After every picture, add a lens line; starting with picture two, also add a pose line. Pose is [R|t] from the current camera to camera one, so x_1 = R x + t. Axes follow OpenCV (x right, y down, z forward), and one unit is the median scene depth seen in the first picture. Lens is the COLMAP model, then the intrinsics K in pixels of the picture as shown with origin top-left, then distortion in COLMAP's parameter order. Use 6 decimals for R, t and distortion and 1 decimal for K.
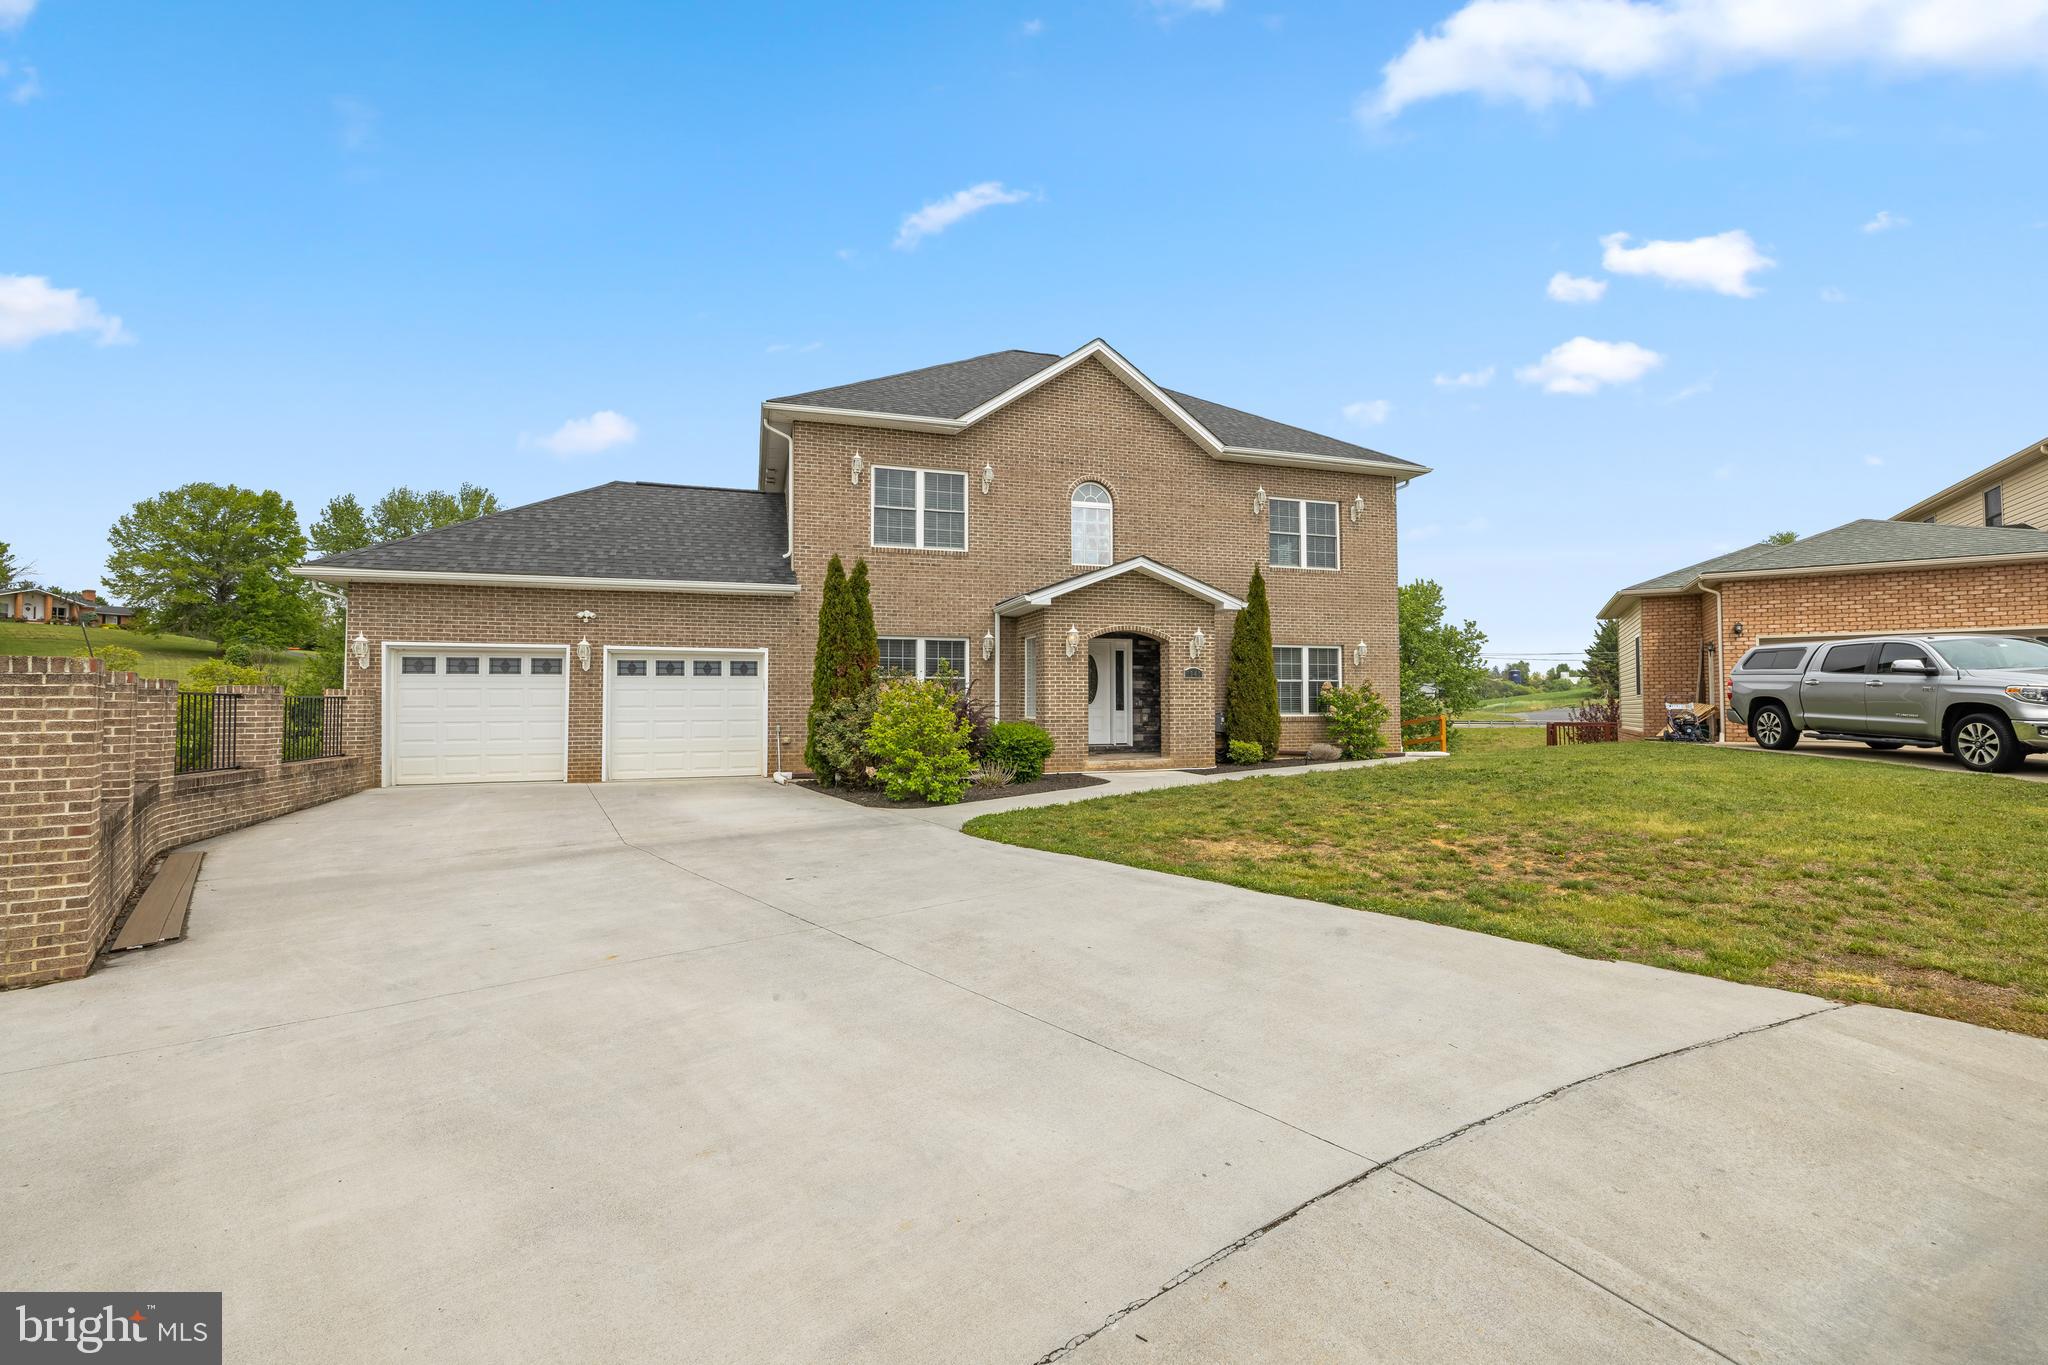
lens RADIAL K [[869.5, 0, 1021.9], [0, 869.5, 669.4], [0, 0, 1]] dist [0.004500, -0.004574]
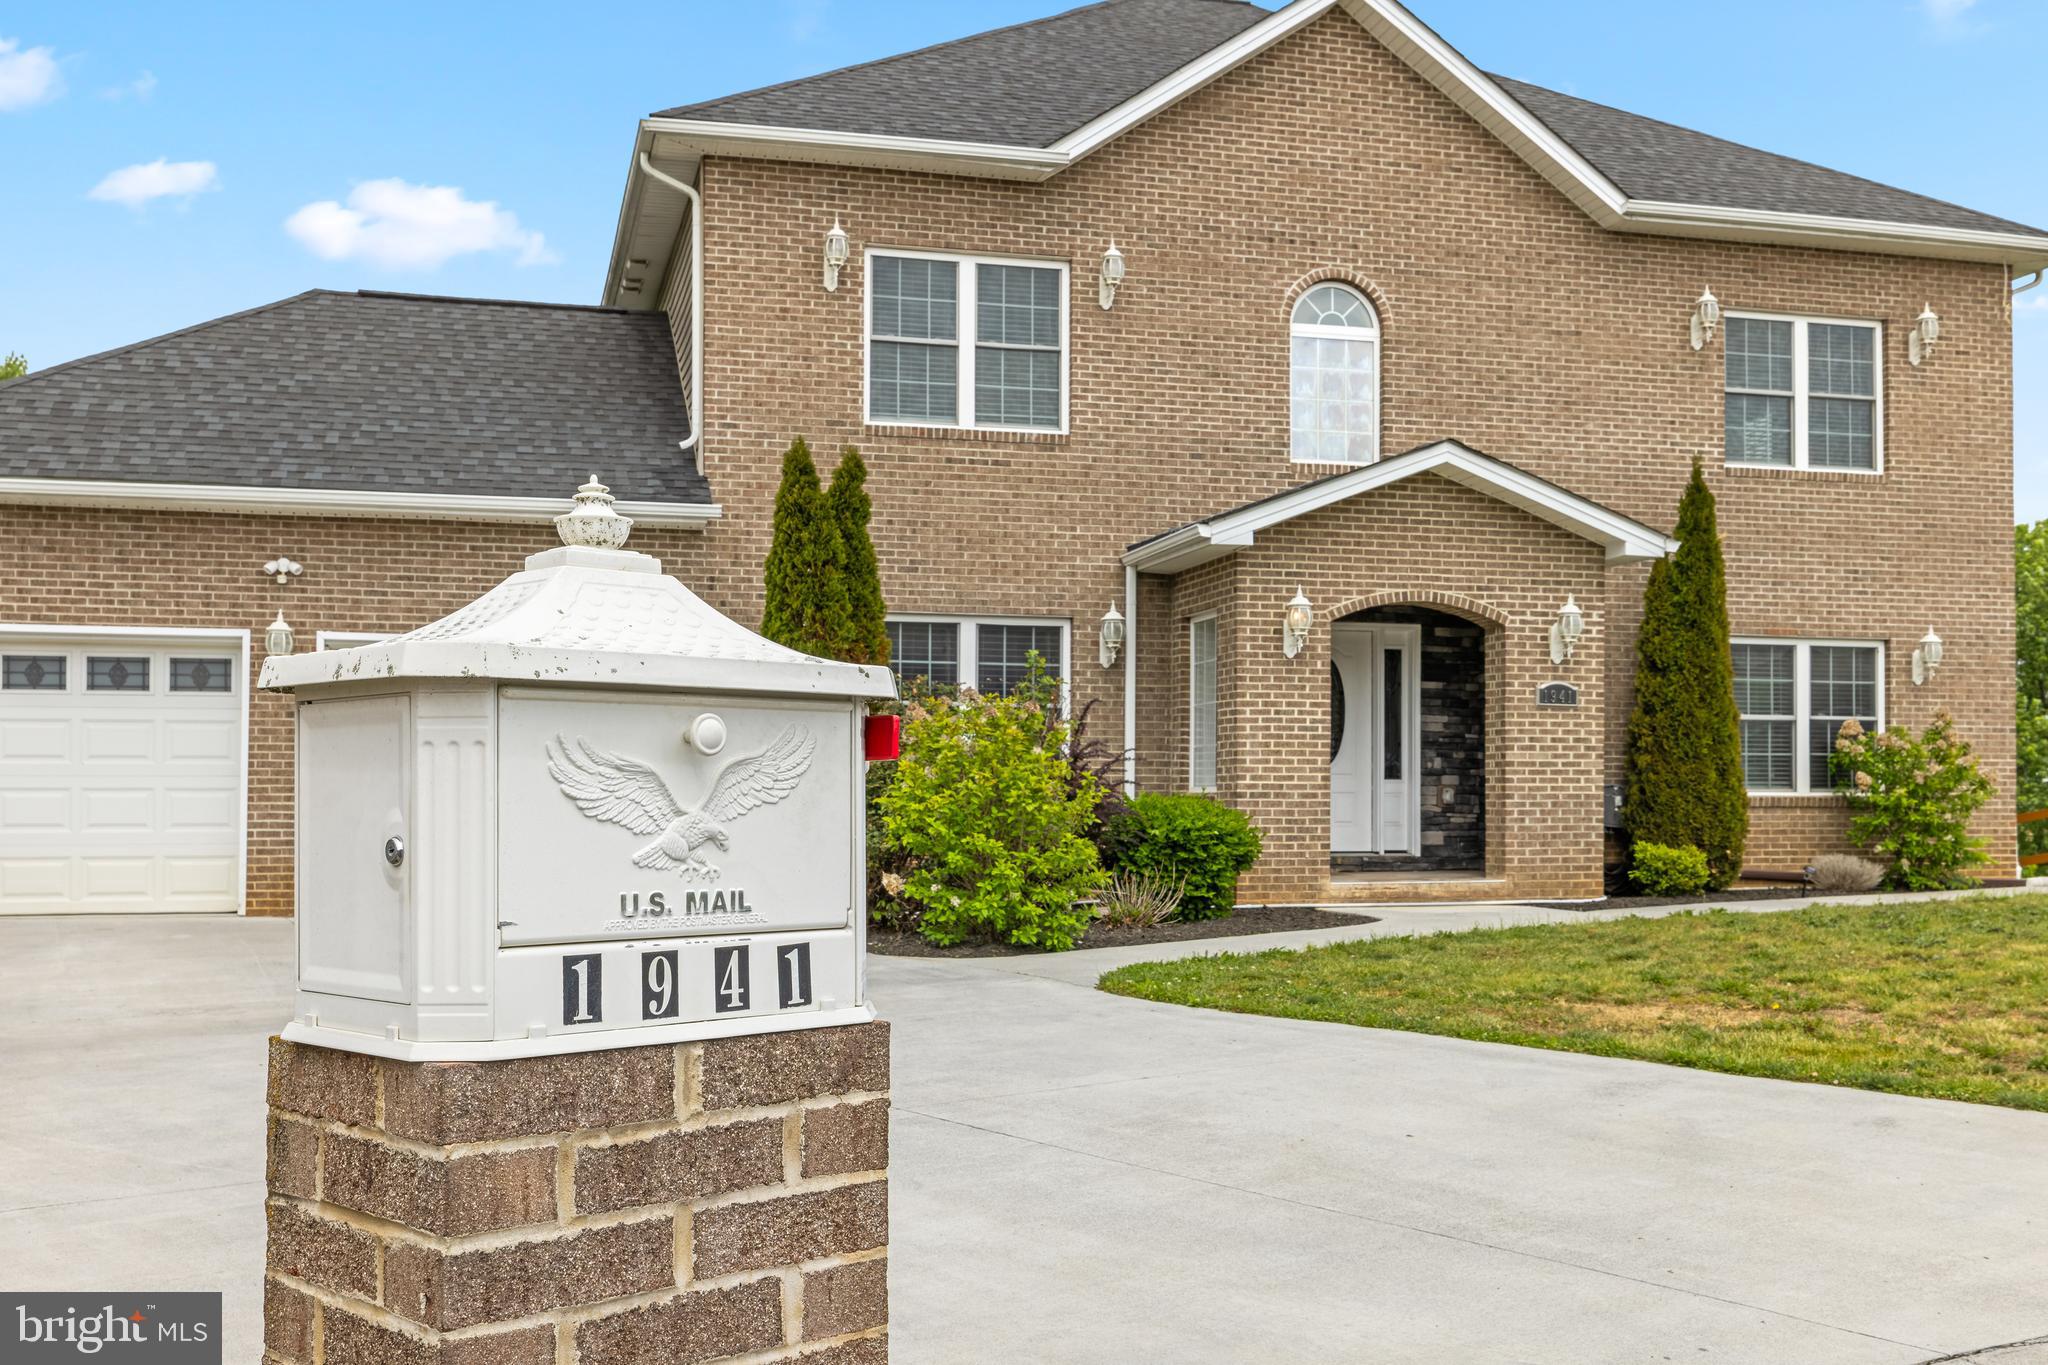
lens RADIAL K [[2017.2, 0, 1027.1], [0, 2017.2, 760.2], [0, 0, 1]] dist [0.005944, 0.005168]
pose [[0.998853, 0.002864, -0.047795, -0.032885], [-0.002055, 0.999854, 0.016959, 0.021449], [0.047837, -0.016841, 0.998713, -0.085135]]
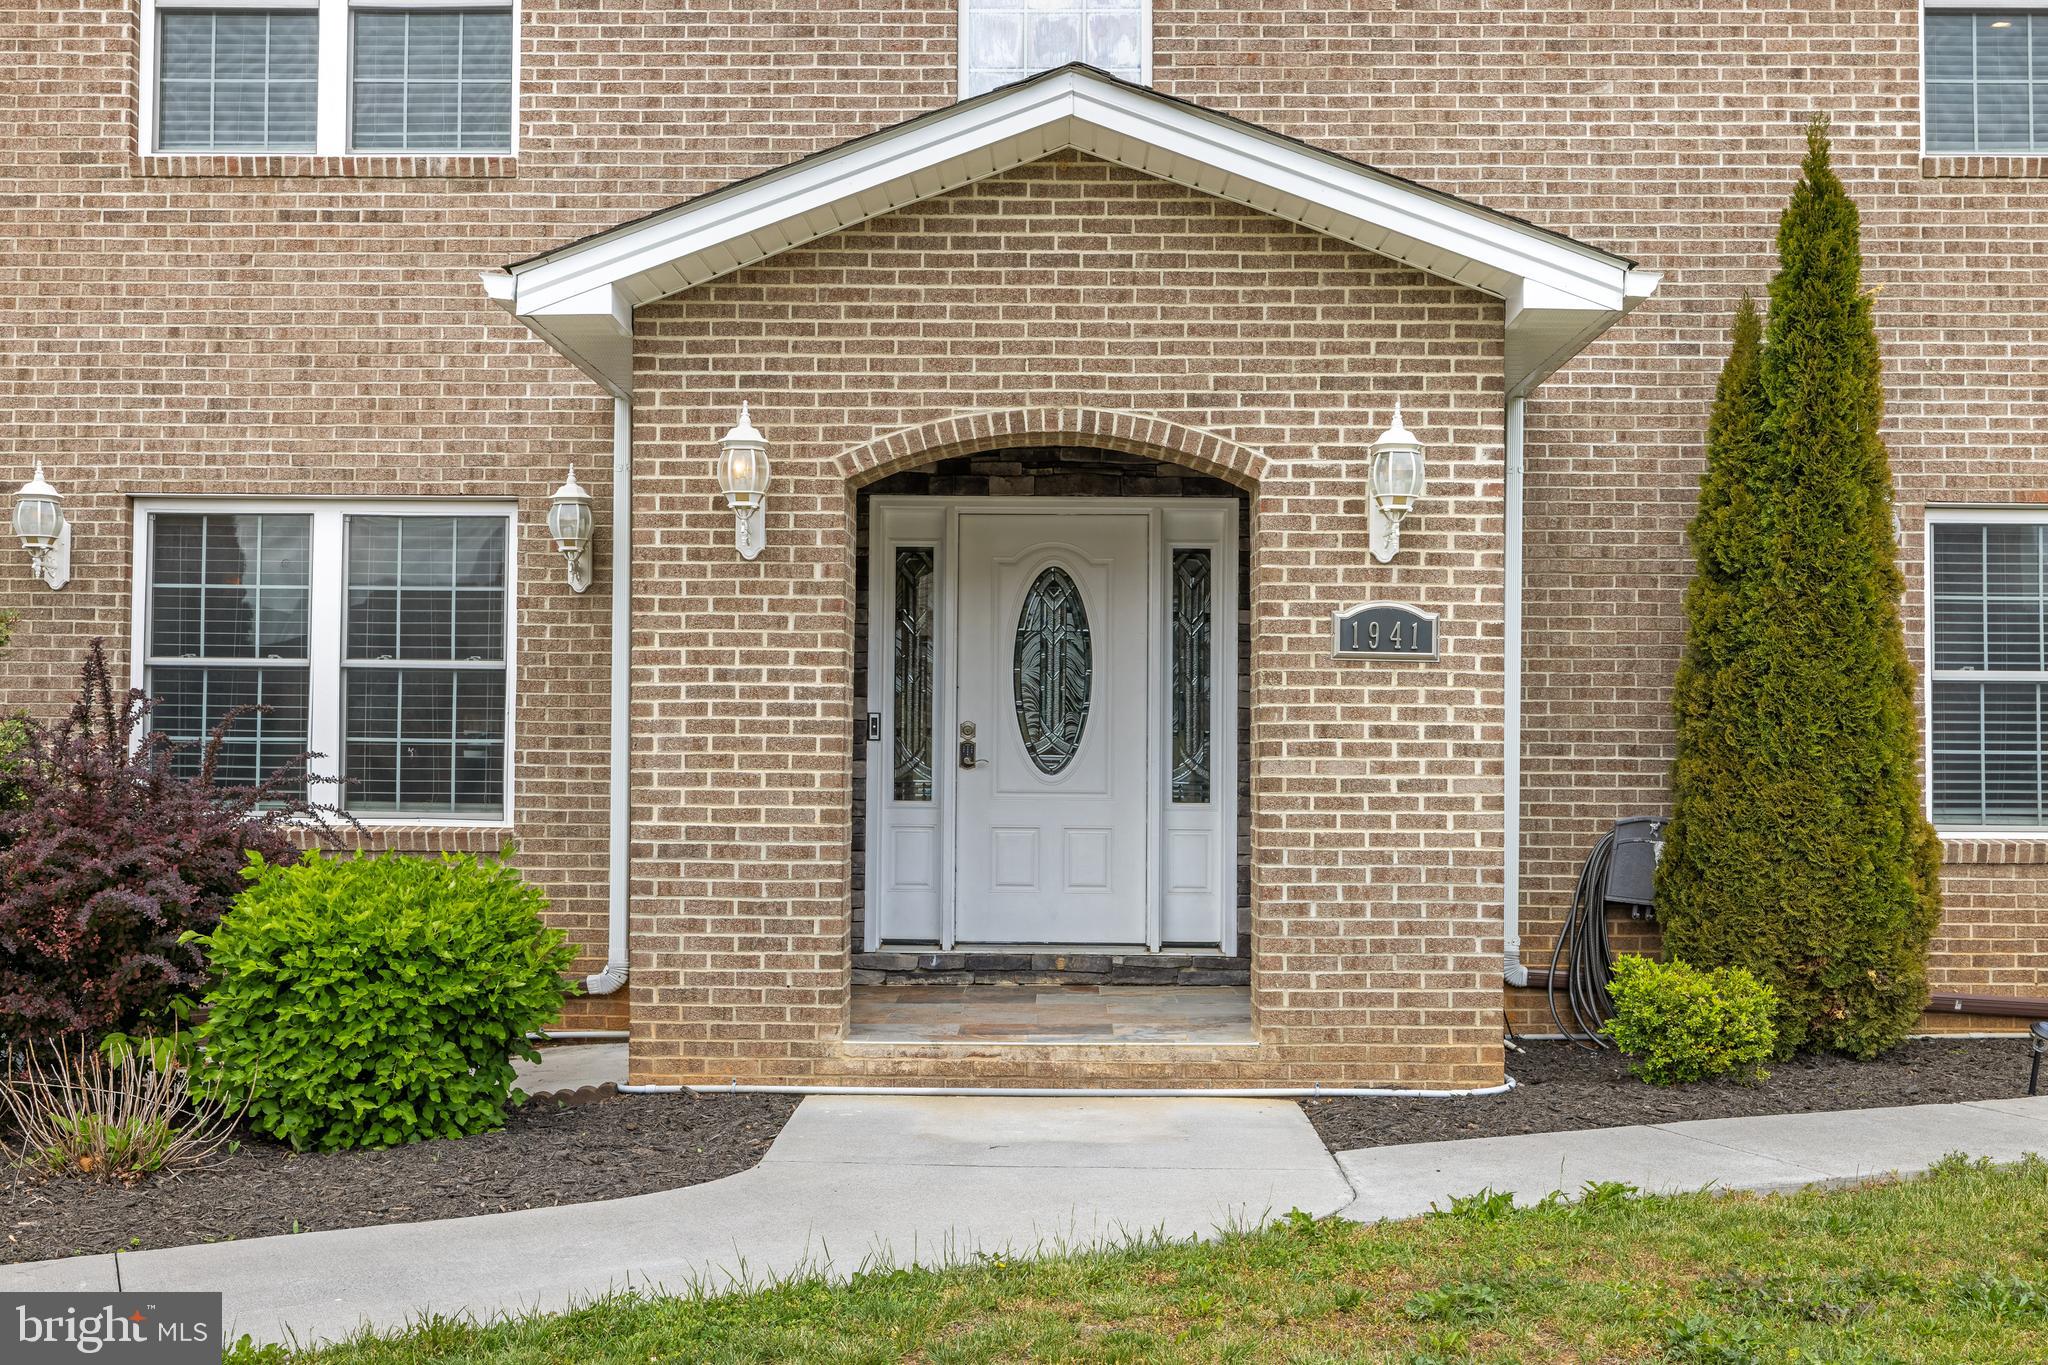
lens RADIAL K [[2001.9, 0, 1024.0], [0, 2001.9, 682.5], [0, 0, 1]] dist [0.006517, -0.001964]
pose [[0.947739, -0.003834, -0.319024, 0.266710], [0.003832, 0.999992, -0.000633, 0.016584], [0.319024, -0.000623, 0.947746, 0.516080]]
